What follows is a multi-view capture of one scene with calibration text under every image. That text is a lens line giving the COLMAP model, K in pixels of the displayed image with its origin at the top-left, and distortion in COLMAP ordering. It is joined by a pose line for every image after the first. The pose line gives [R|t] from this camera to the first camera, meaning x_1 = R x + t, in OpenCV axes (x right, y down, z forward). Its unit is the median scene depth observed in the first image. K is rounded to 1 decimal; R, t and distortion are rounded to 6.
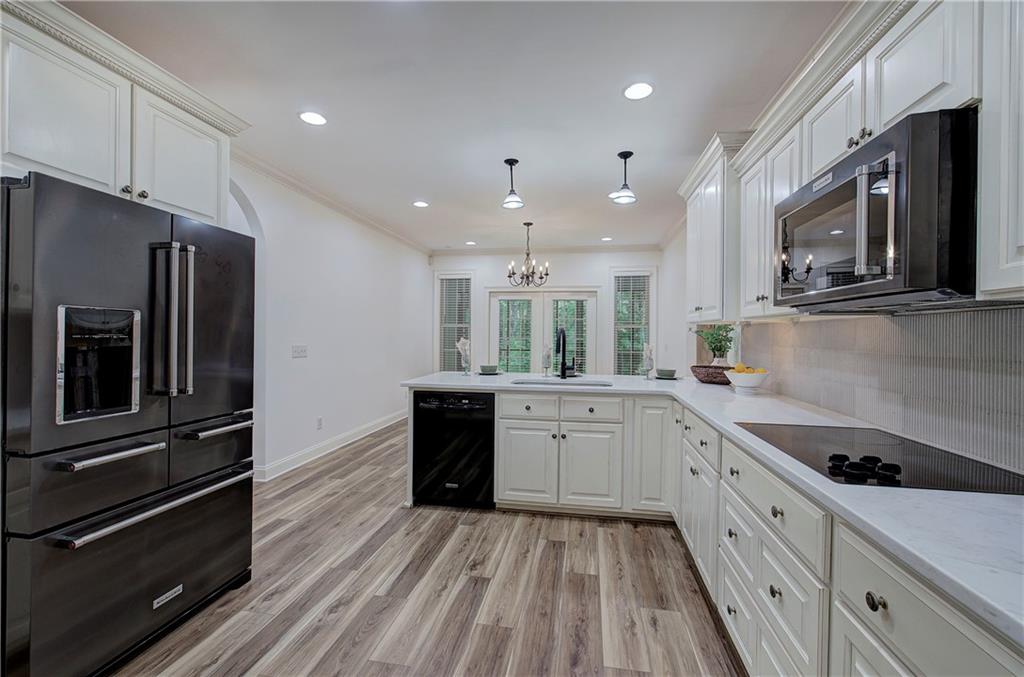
lens RADIAL K [[434.4, 0, 517.2], [0, 434.4, 336.7], [0, 0, 1]] dist [-0.001400, 0.000779]
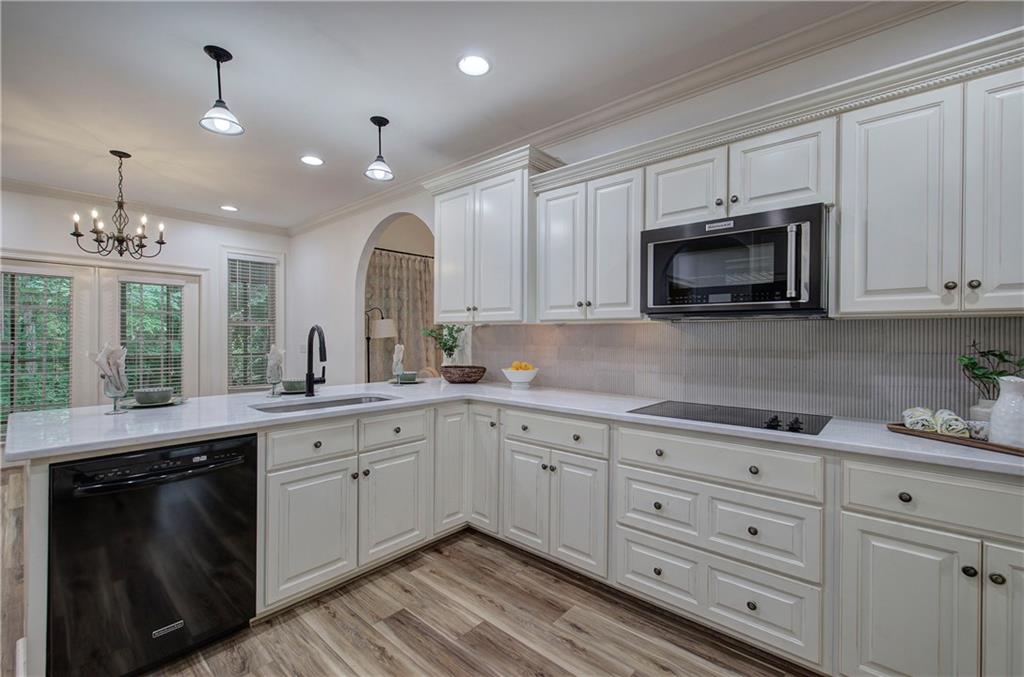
lens RADIAL K [[434.4, 0, 514.1], [0, 434.4, 336.7], [0, 0, 1]] dist [-0.001400, 0.000779]
pose [[0.527281, -0.006771, 0.849664, -0.343303], [0.005101, 0.999975, 0.004803, -0.004924], [-0.849675, 0.001802, 0.527303, 0.348511]]
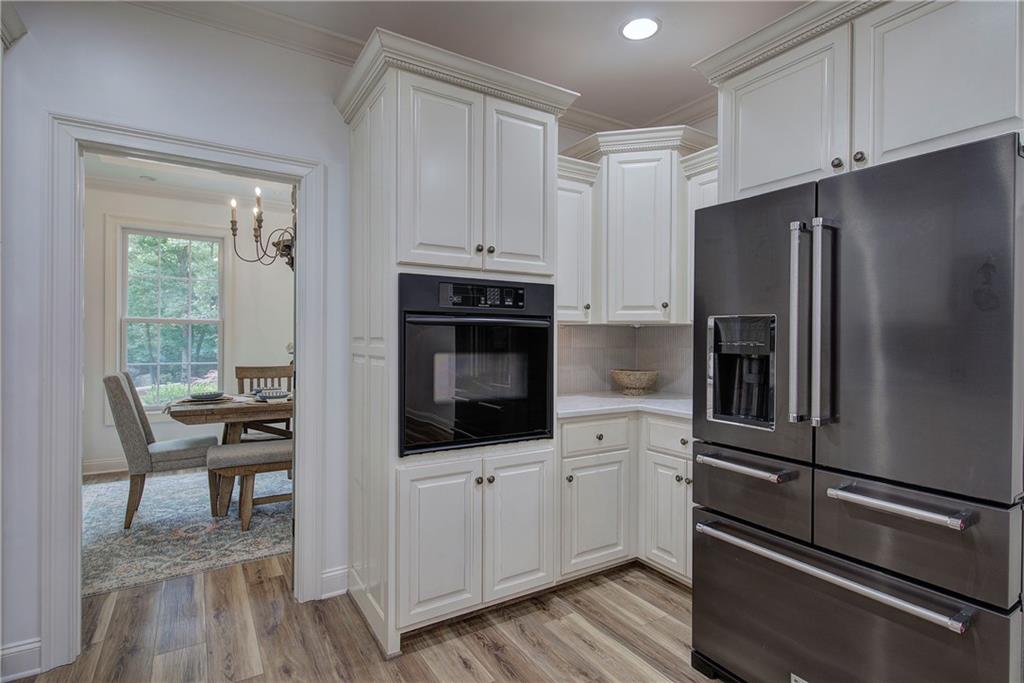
lens RADIAL K [[507.7, 0, 517.1], [0, 507.7, 339.7], [0, 0, 1]] dist [0.000960, 0.000579]
pose [[-0.749552, -0.009614, -0.661875, 0.091261], [-0.013257, 0.999912, 0.000489, -0.001949], [0.661812, 0.009141, -0.749614, 0.705169]]
